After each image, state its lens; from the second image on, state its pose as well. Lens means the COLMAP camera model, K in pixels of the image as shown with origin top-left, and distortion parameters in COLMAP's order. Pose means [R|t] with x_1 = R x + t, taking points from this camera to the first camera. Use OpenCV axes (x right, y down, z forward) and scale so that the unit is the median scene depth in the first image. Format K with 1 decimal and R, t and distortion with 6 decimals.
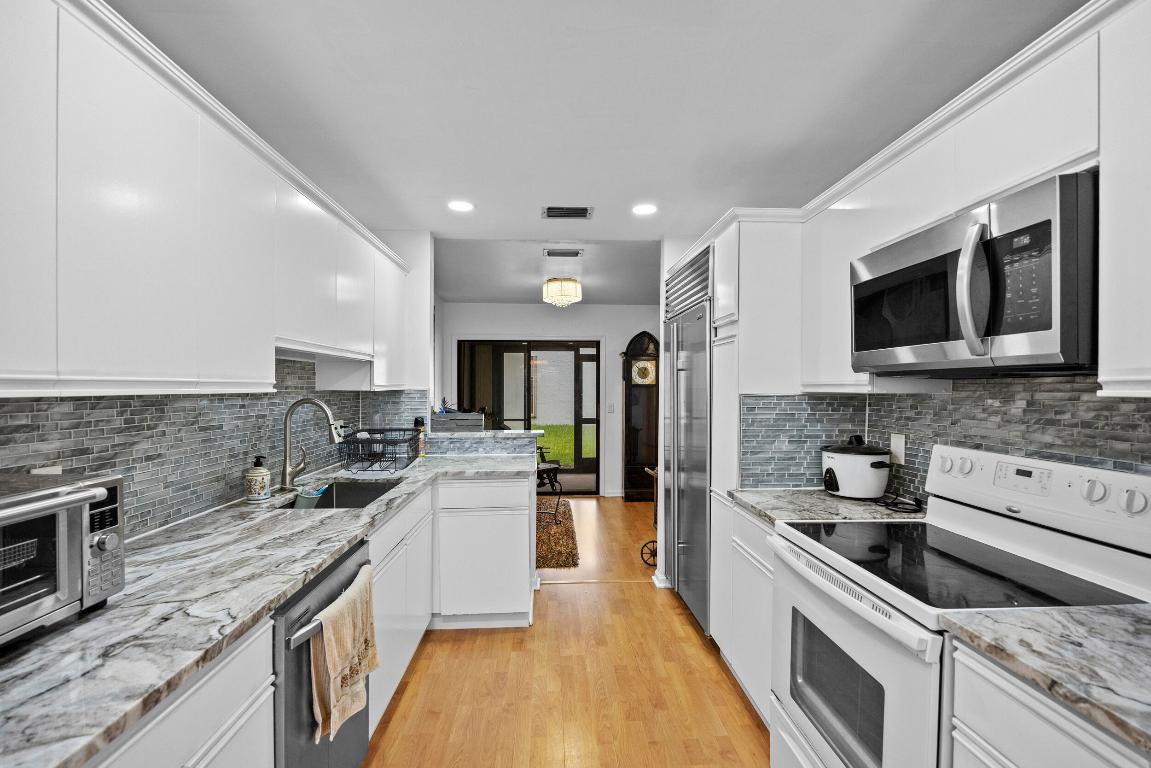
lens RADIAL K [[511.9, 0, 572.0], [0, 511.9, 393.5], [0, 0, 1]] dist [-0.004467, -0.000203]
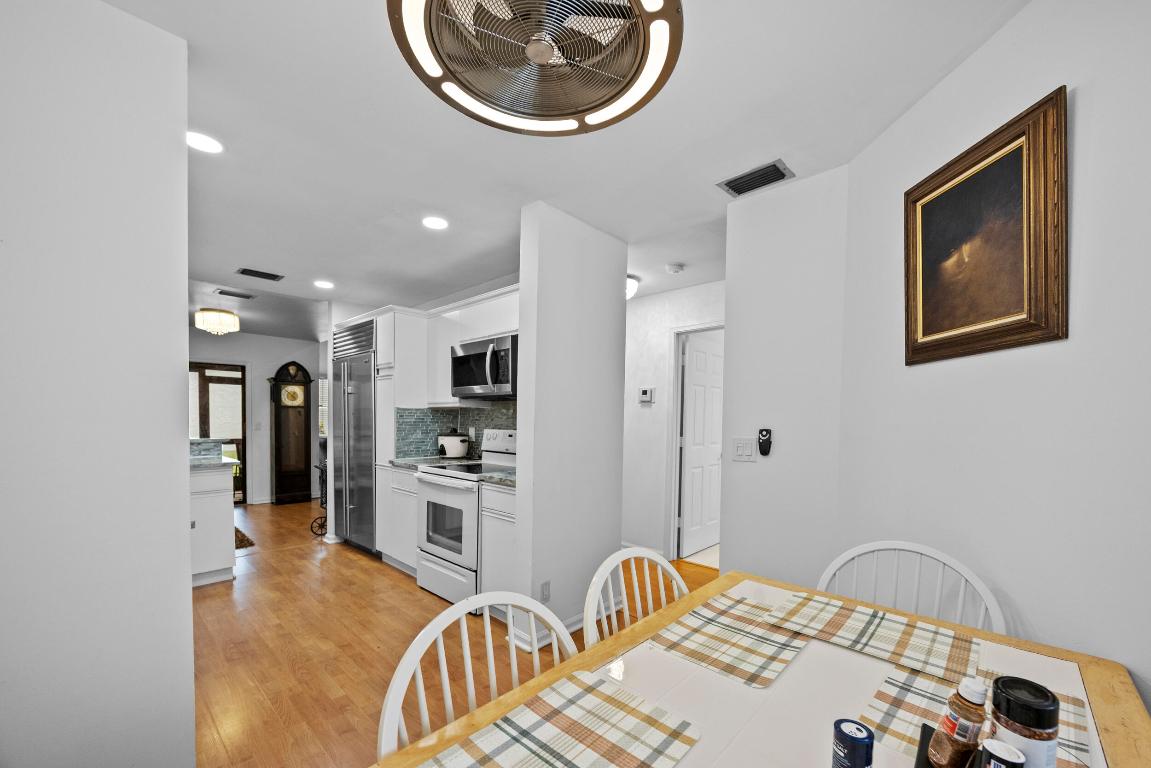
lens RADIAL K [[449.6, 0, 584.3], [0, 449.6, 420.8], [0, 0, 1]] dist [0.000671, 0.000072]
pose [[0.708962, -0.003619, 0.705237, -0.338592], [0.002944, 0.999993, 0.002173, 0.048924], [-0.705240, 0.000536, 0.708968, -0.634503]]
